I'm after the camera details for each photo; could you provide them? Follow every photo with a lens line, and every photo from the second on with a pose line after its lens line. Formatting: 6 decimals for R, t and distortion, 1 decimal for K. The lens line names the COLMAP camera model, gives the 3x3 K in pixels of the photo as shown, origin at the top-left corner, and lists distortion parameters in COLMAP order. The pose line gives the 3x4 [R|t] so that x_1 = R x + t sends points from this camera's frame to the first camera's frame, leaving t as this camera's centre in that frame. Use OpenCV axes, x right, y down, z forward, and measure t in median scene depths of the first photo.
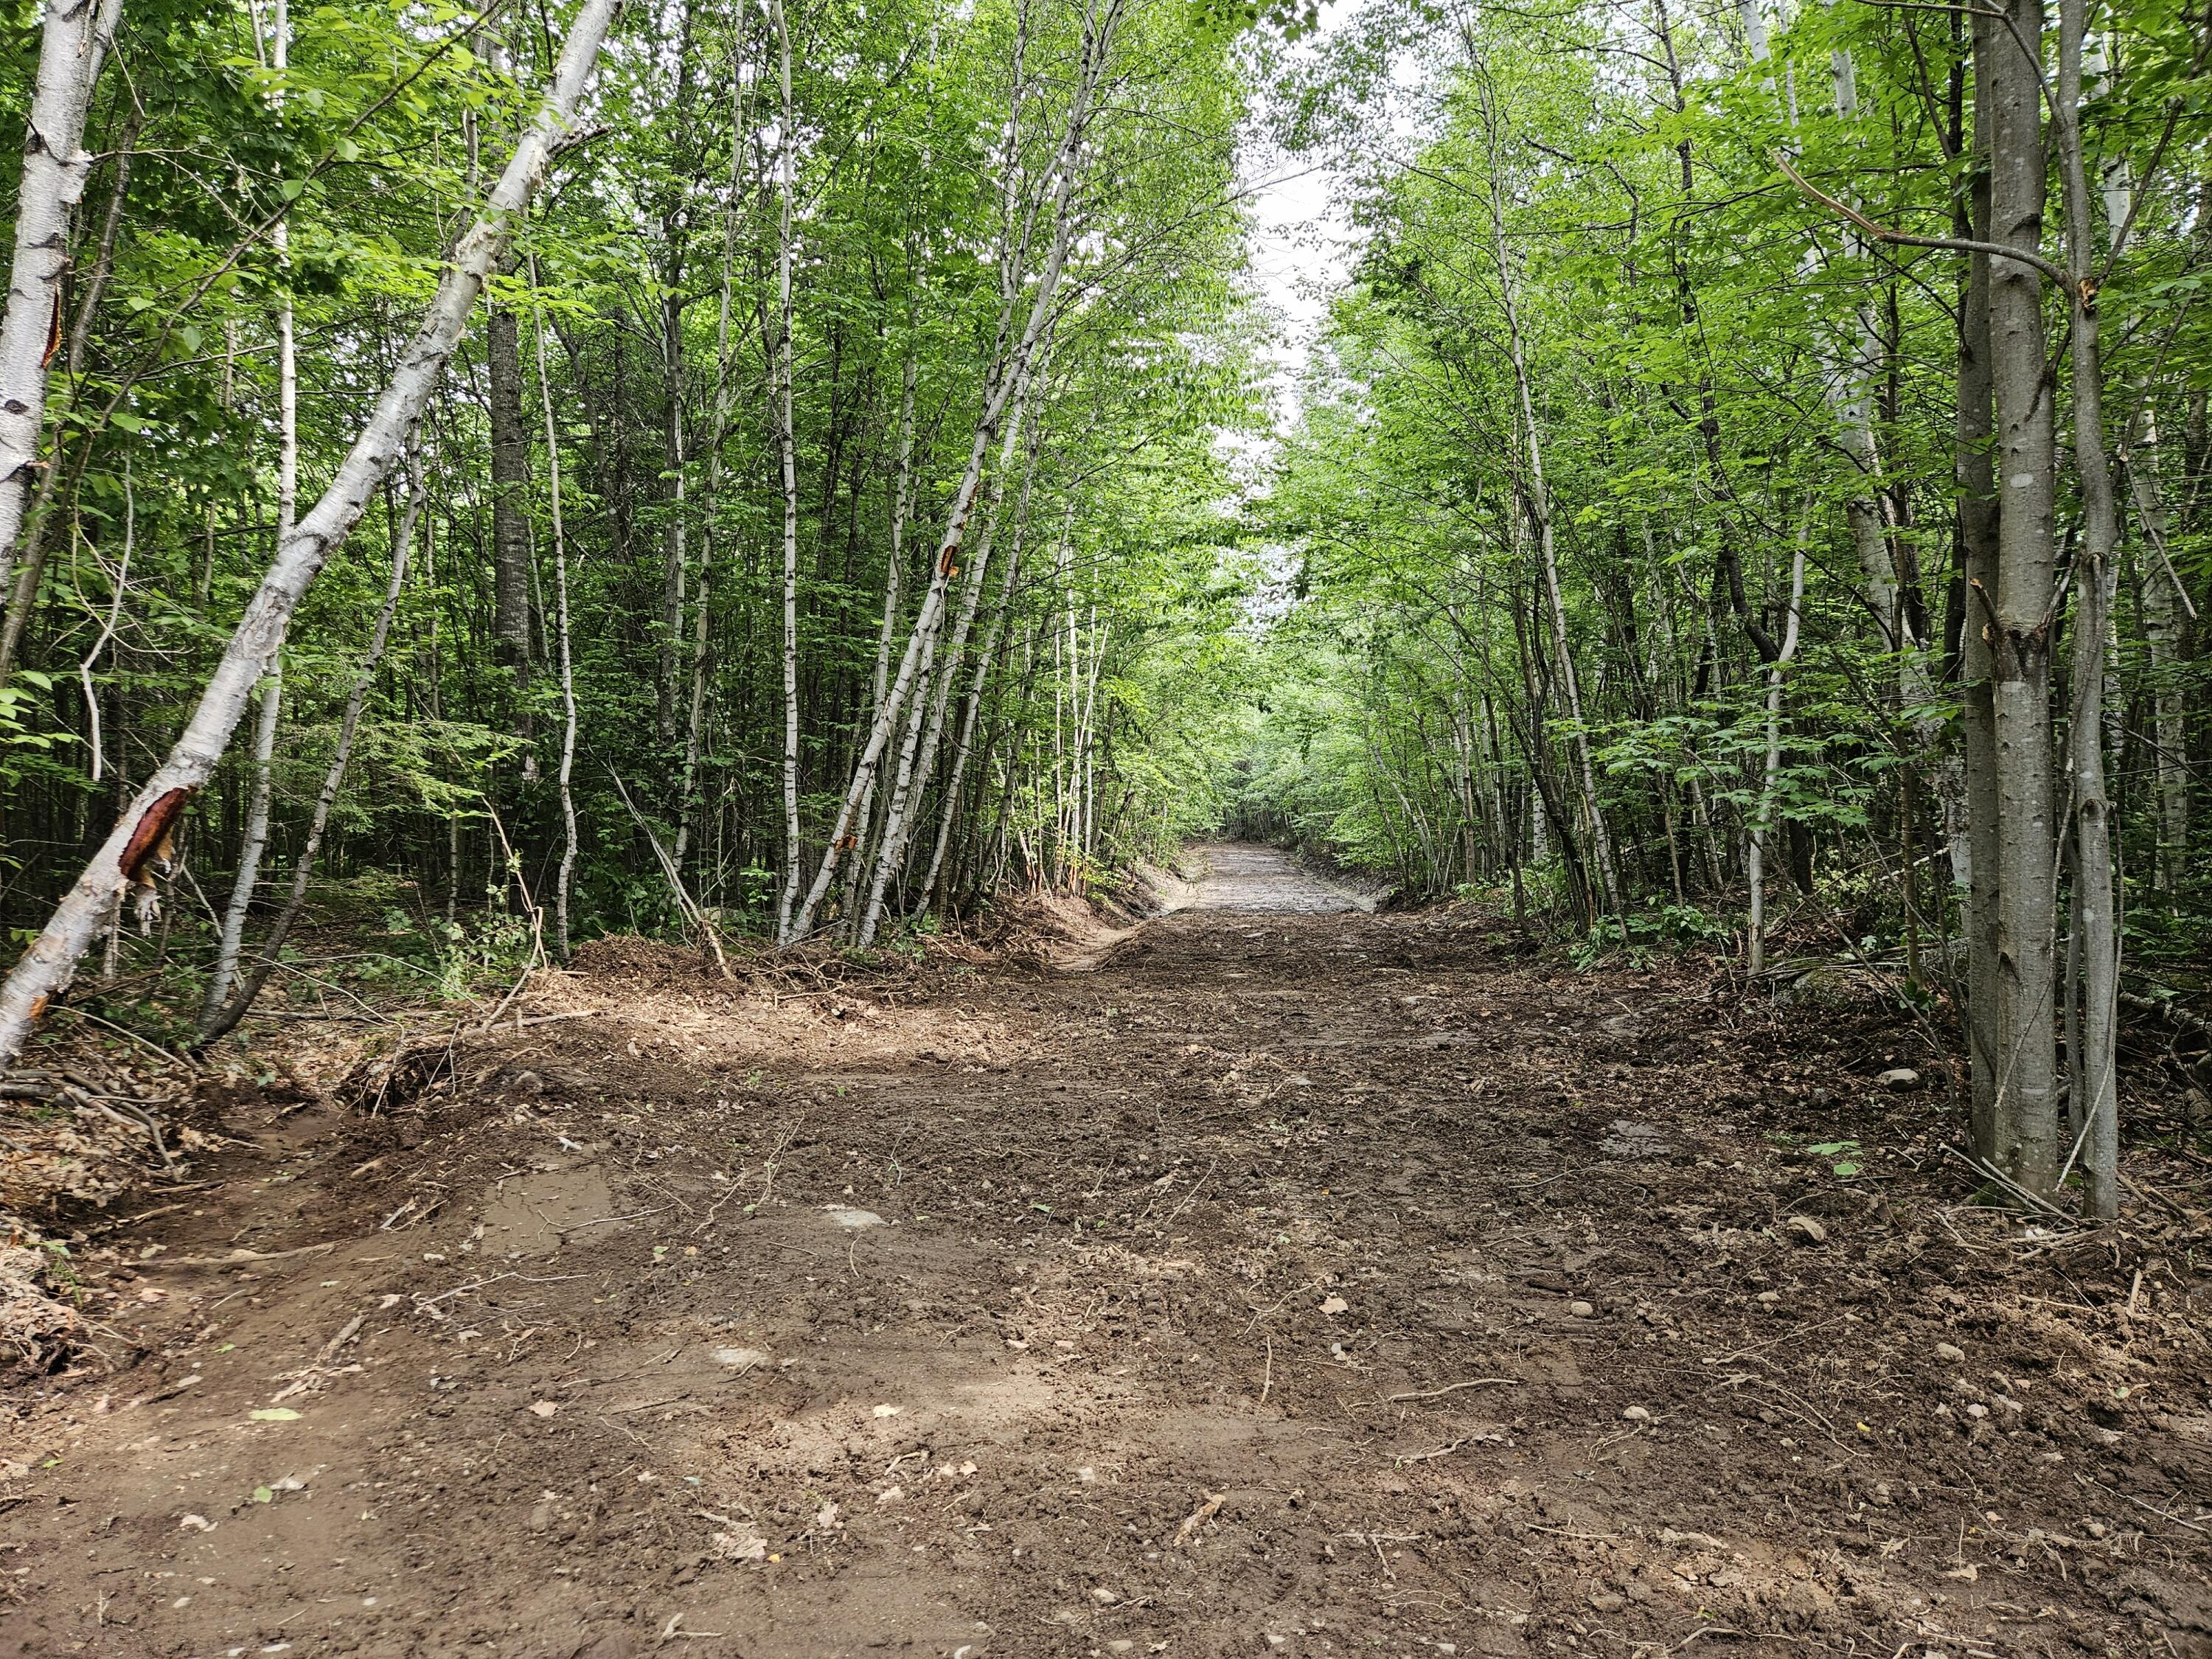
lens RADIAL K [[1474.5, 0, 1100.4], [0, 1474.5, 819.3], [0, 0, 1]] dist [0.007078, -0.006034]
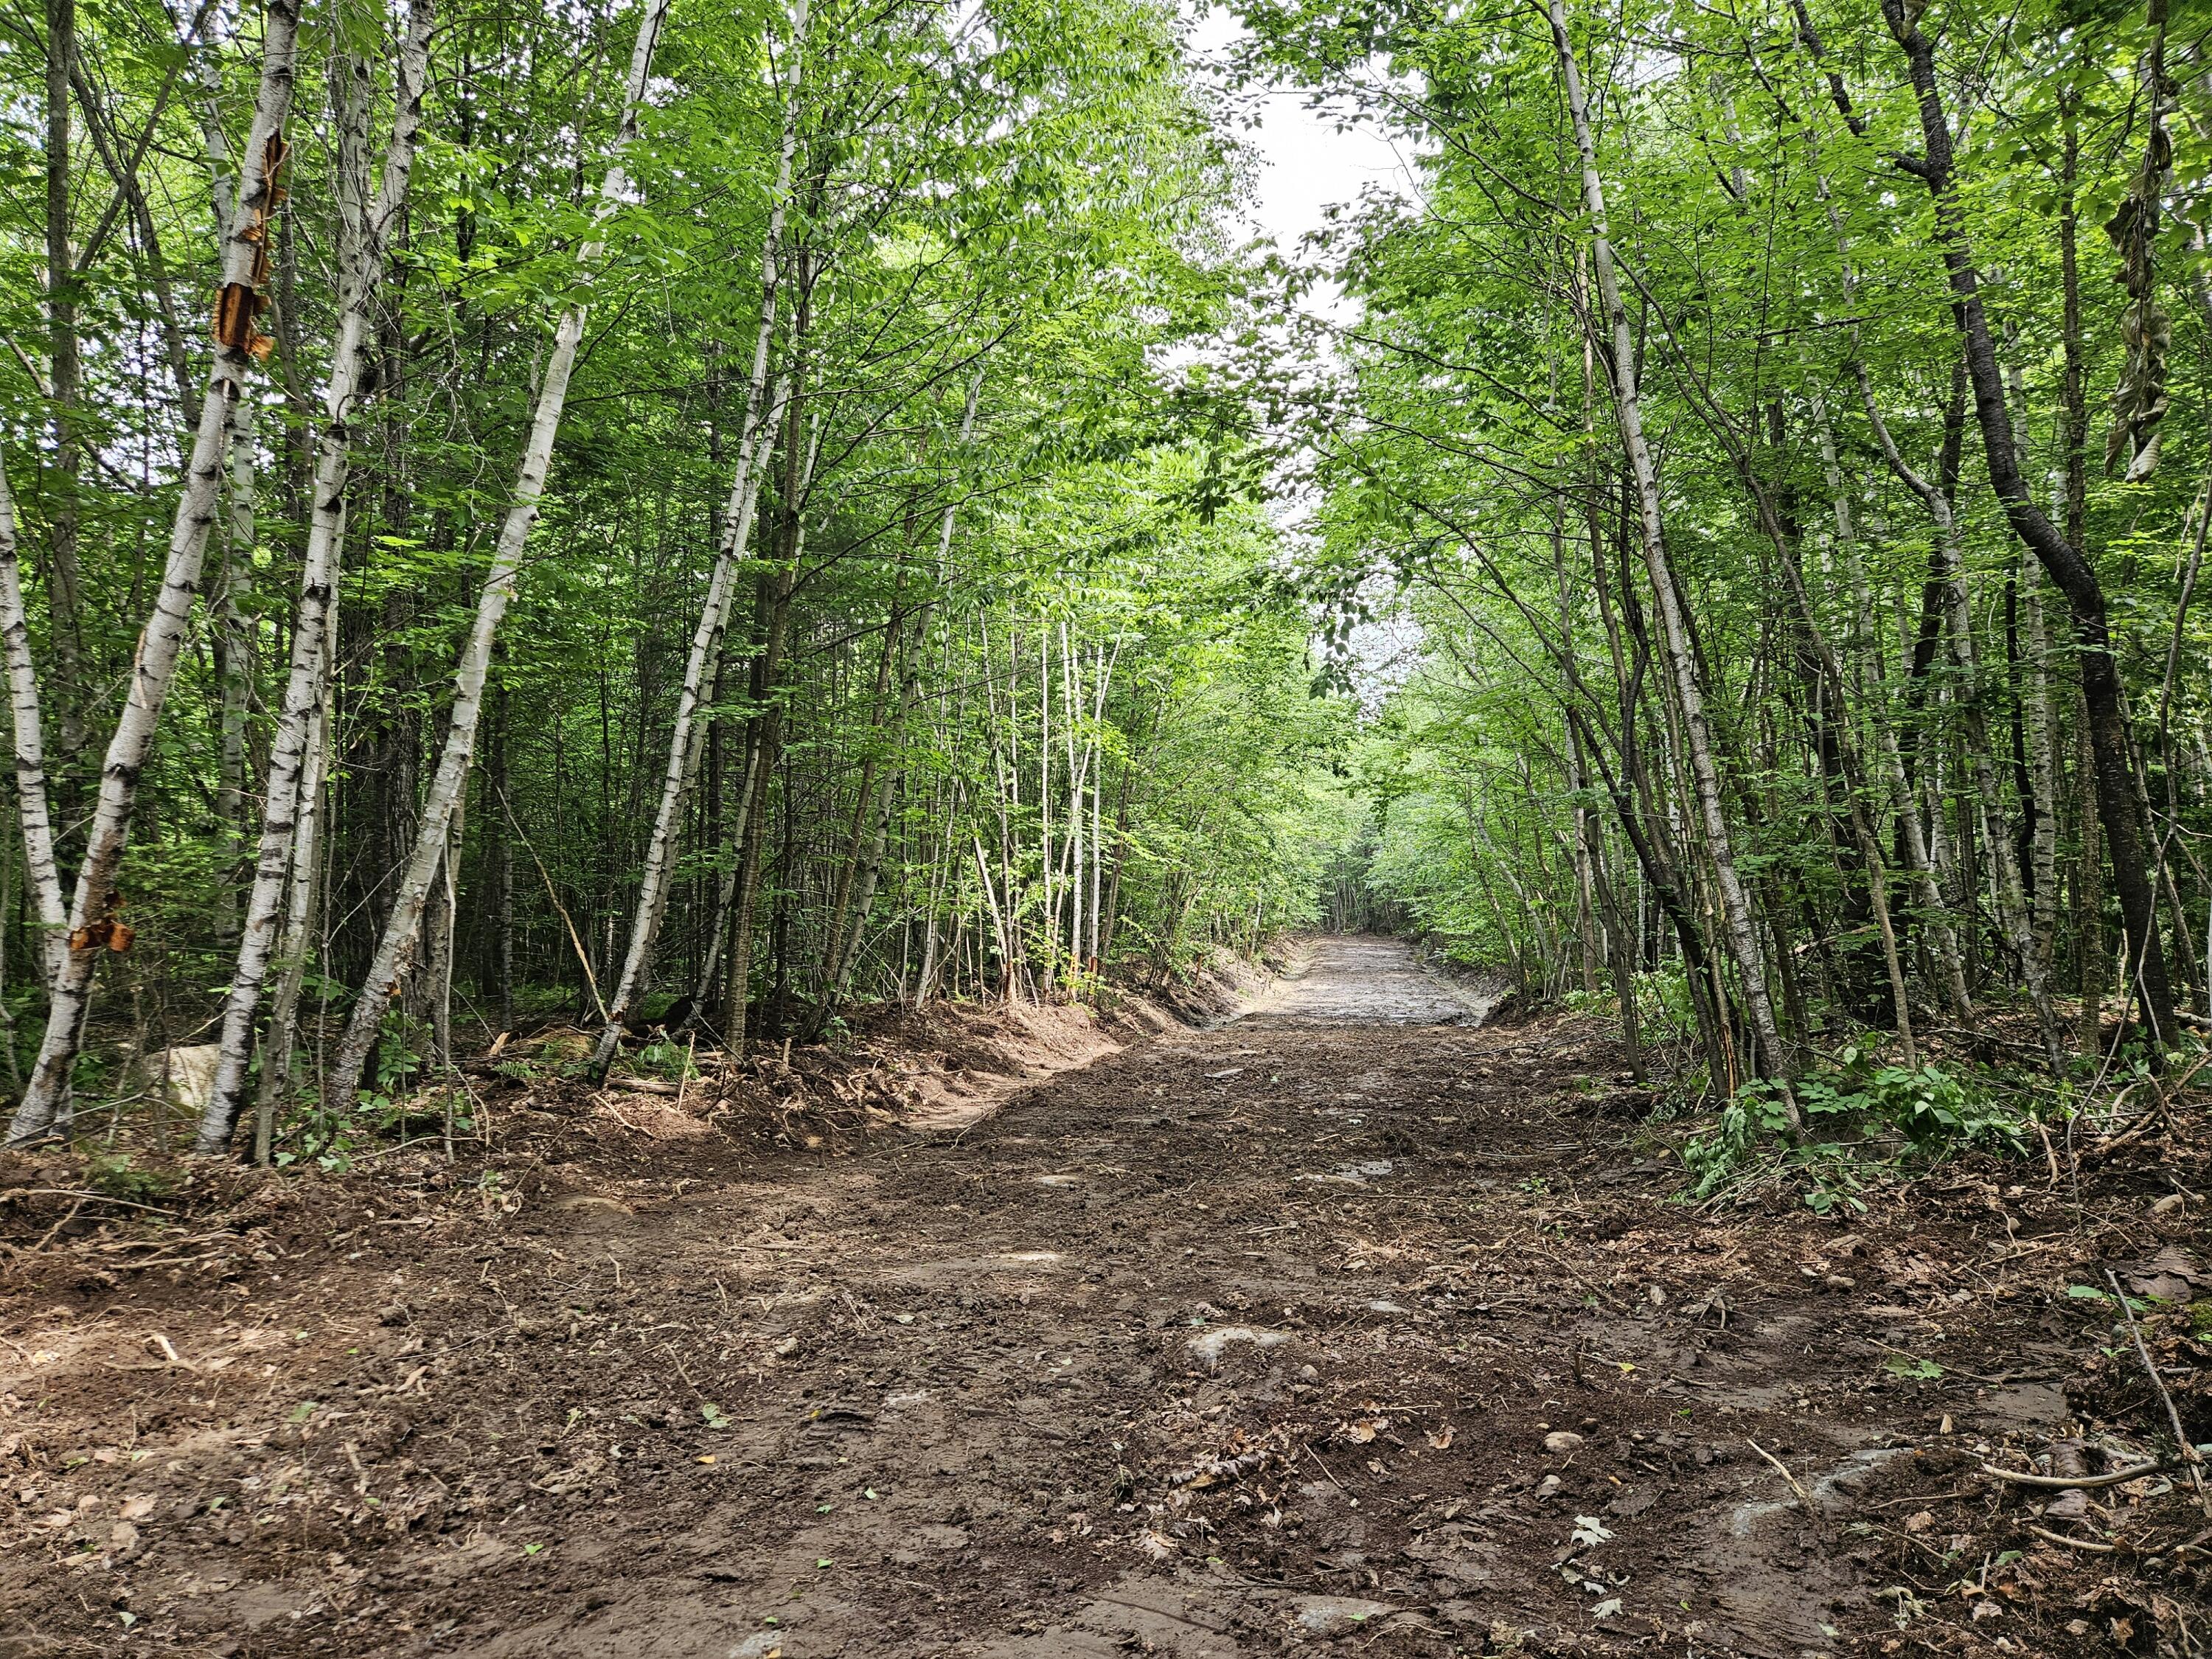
lens RADIAL K [[1474.5, 0, 1093.1], [0, 1474.5, 831.6], [0, 0, 1]] dist [0.007078, -0.006034]
pose [[0.994227, -0.005668, -0.107149, 0.124200], [-0.000104, 0.998552, -0.053786, 0.004841], [0.107299, 0.053487, 0.992787, 0.339529]]
